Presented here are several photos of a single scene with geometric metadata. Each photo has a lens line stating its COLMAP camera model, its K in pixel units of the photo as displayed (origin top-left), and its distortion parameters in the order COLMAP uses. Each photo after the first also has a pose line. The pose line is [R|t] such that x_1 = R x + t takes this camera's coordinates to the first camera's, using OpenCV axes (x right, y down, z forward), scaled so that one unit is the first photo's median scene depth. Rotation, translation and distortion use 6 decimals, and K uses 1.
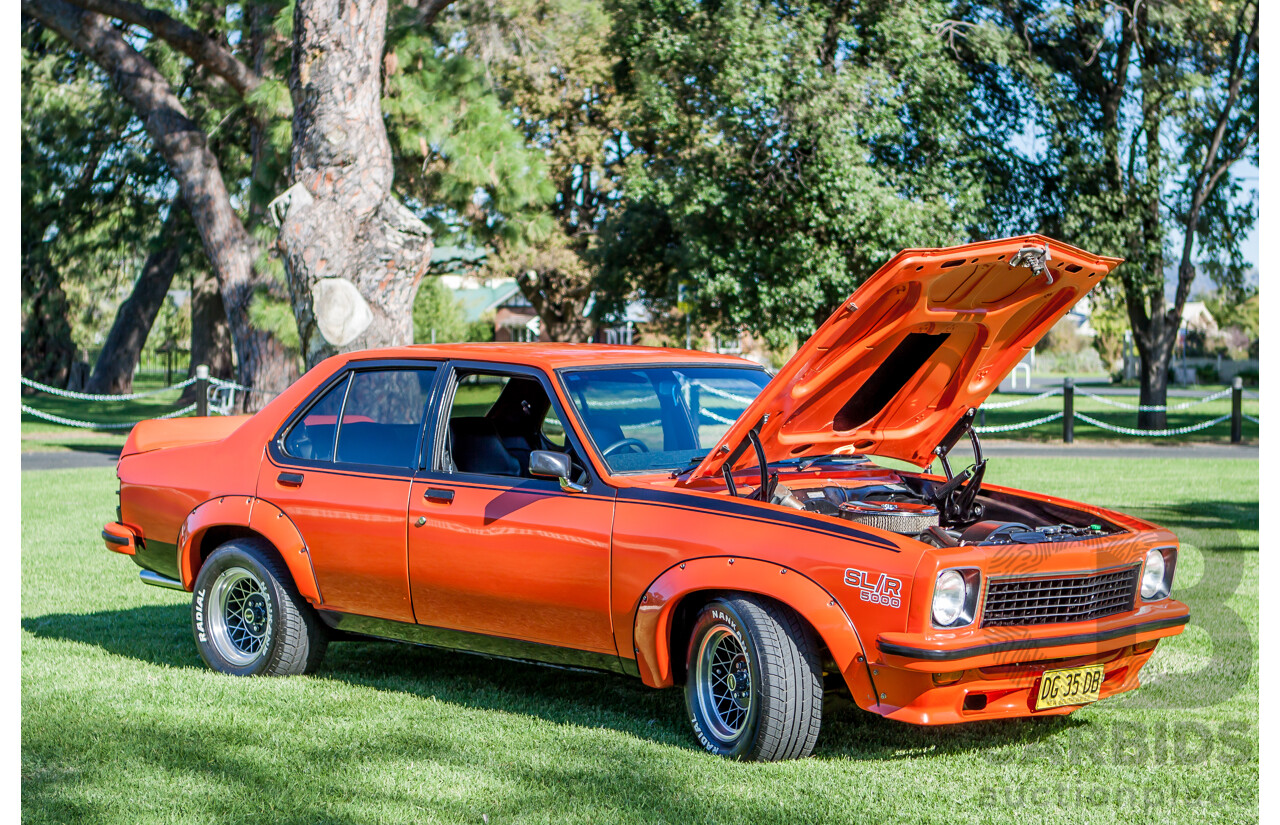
lens RADIAL K [[2703.9, 0, 640.0], [0, 2703.9, 412.5], [0, 0, 1]] dist [-0.021548, -0.084632]
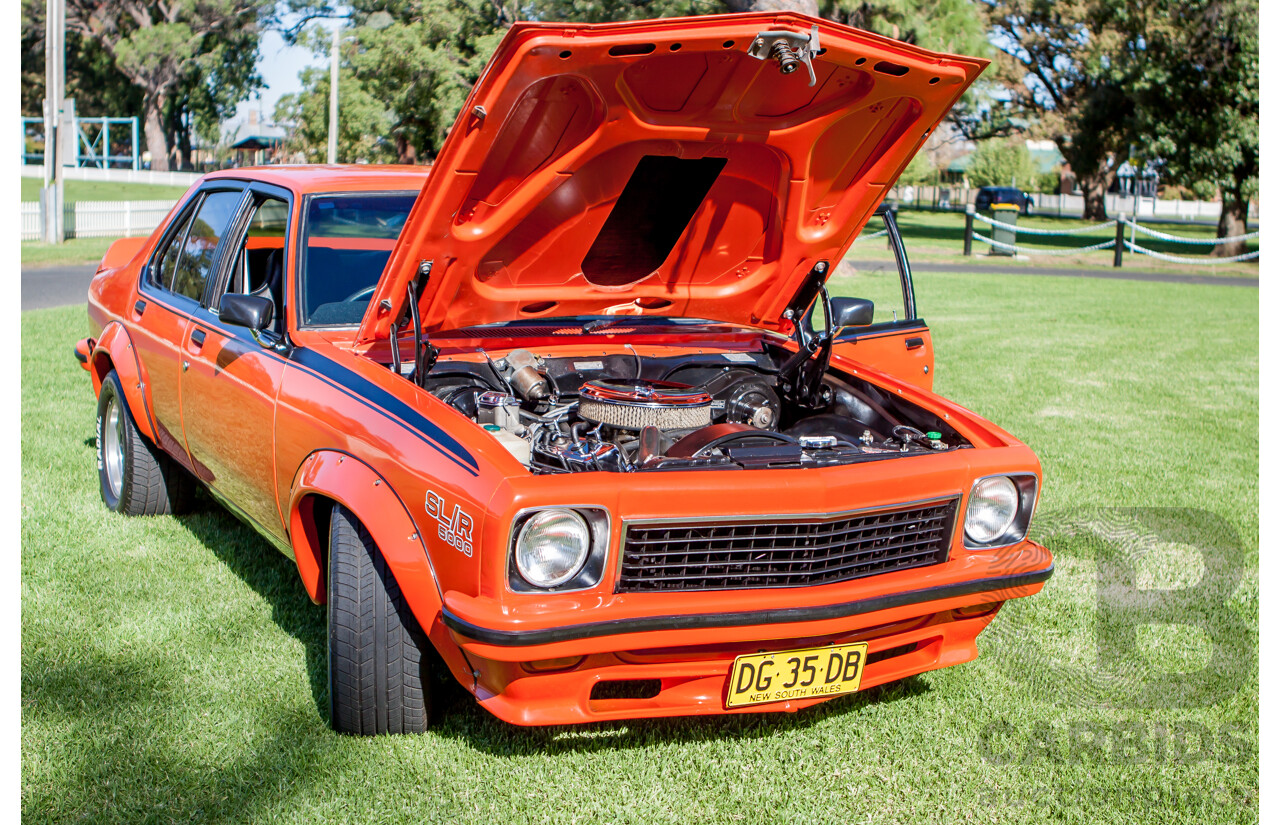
lens RADIAL K [[1703.6, 0, 640.0], [0, 1703.6, 412.5], [0, 0, 1]] dist [-0.080944, 0.036690]
pose [[0.943059, 0.071046, -0.324951, 0.216998], [-0.035643, 0.992883, 0.113637, -0.011185], [0.330712, -0.095584, 0.938879, 0.491134]]
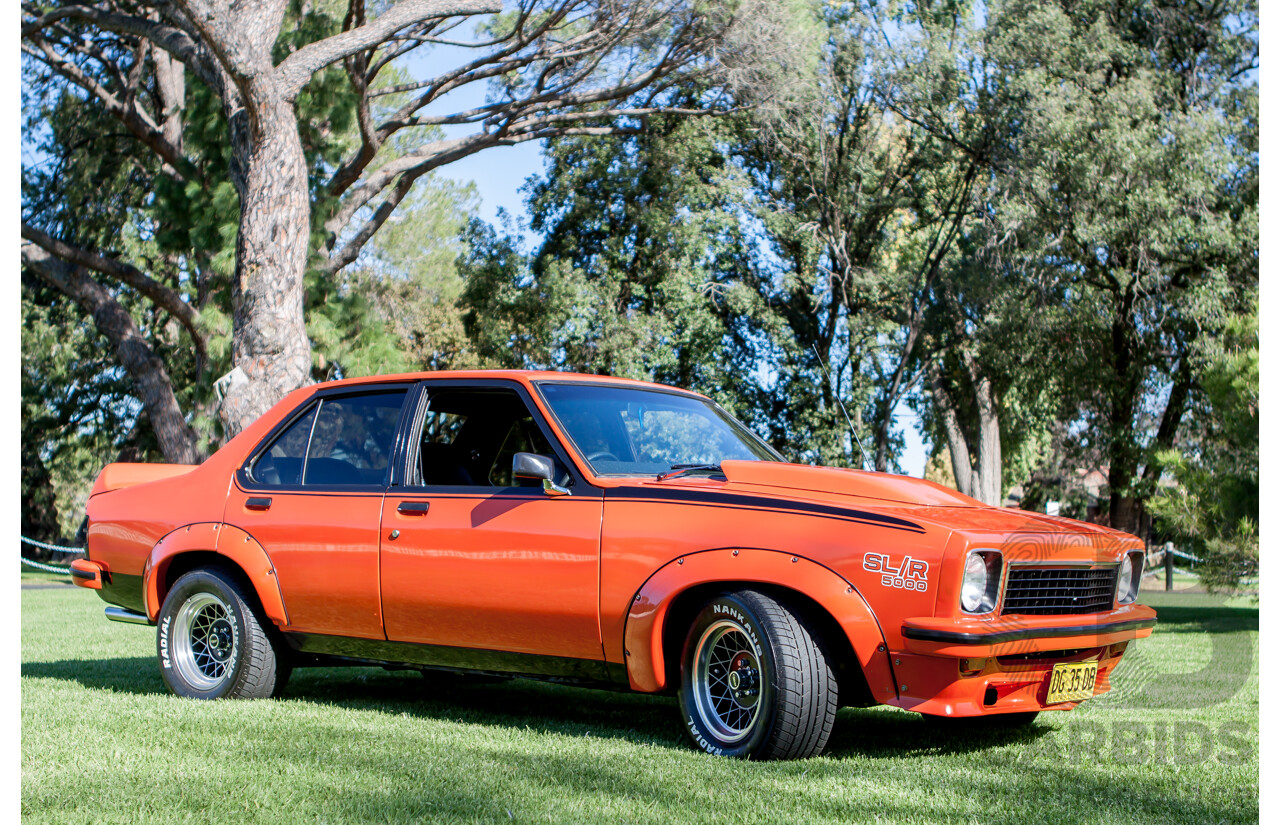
lens RADIAL K [[1808.2, 0, 640.0], [0, 1808.2, 412.5], [0, 0, 1]] dist [-0.083563, 0.109577]
pose [[0.994492, 0.009660, 0.104370, -0.056226], [0.001464, 0.994367, -0.105979, 0.061284], [-0.104806, 0.105548, 0.988876, 0.302010]]
